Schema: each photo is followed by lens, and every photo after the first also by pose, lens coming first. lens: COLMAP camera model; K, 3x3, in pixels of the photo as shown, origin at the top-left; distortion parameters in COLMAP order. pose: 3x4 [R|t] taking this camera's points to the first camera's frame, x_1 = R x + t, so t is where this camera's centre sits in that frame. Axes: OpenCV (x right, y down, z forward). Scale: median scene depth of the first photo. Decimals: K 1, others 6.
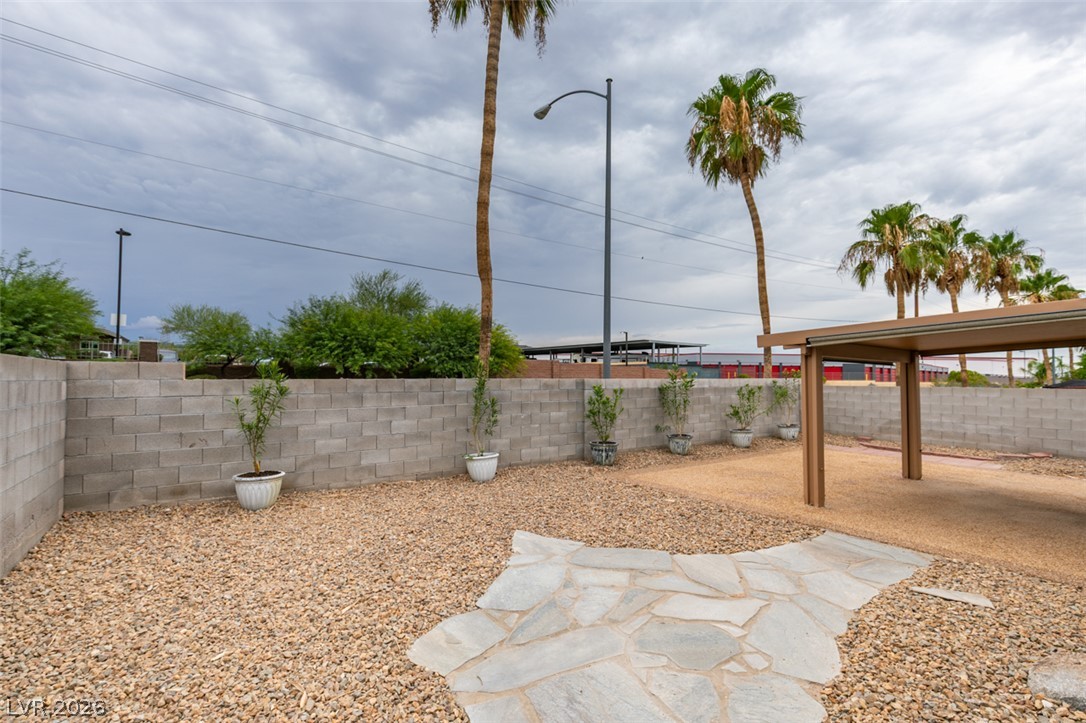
lens RADIAL K [[494.1, 0, 543.6], [0, 494.1, 367.7], [0, 0, 1]] dist [-0.000564, -0.000133]
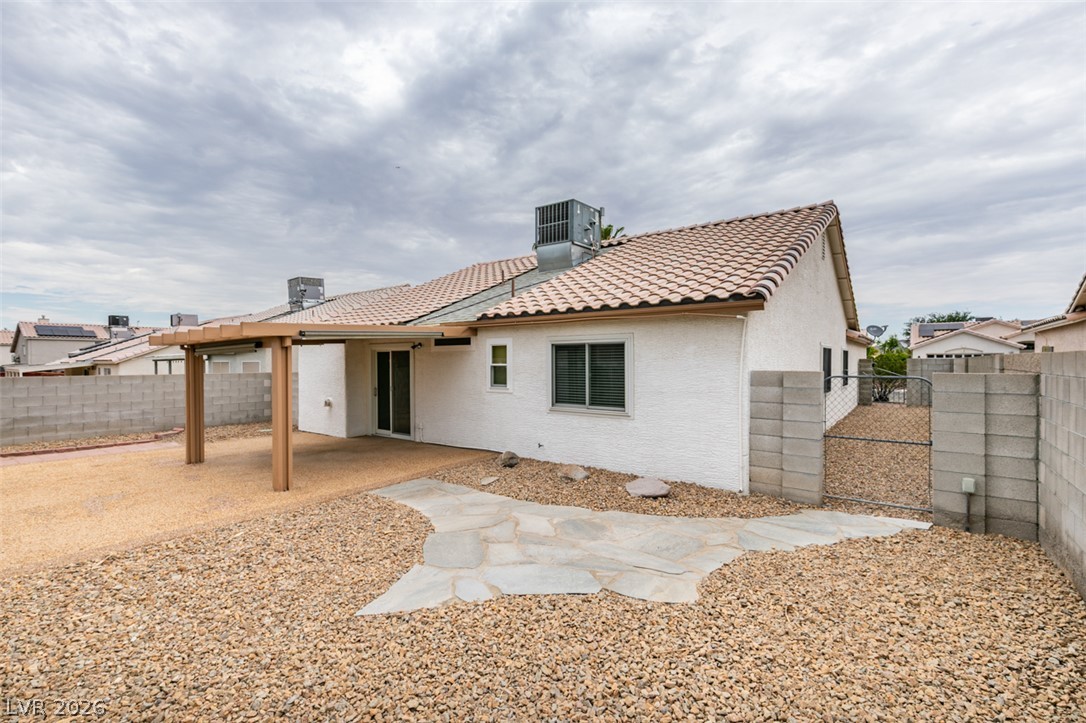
lens RADIAL K [[494.1, 0, 543.6], [0, 494.1, 367.7], [0, 0, 1]] dist [-0.000564, -0.000133]
pose [[-0.320451, -0.013375, 0.947171, -0.397416], [-0.018242, 0.999802, 0.007946, 0.001249], [-0.947089, -0.014732, -0.320632, 0.534606]]
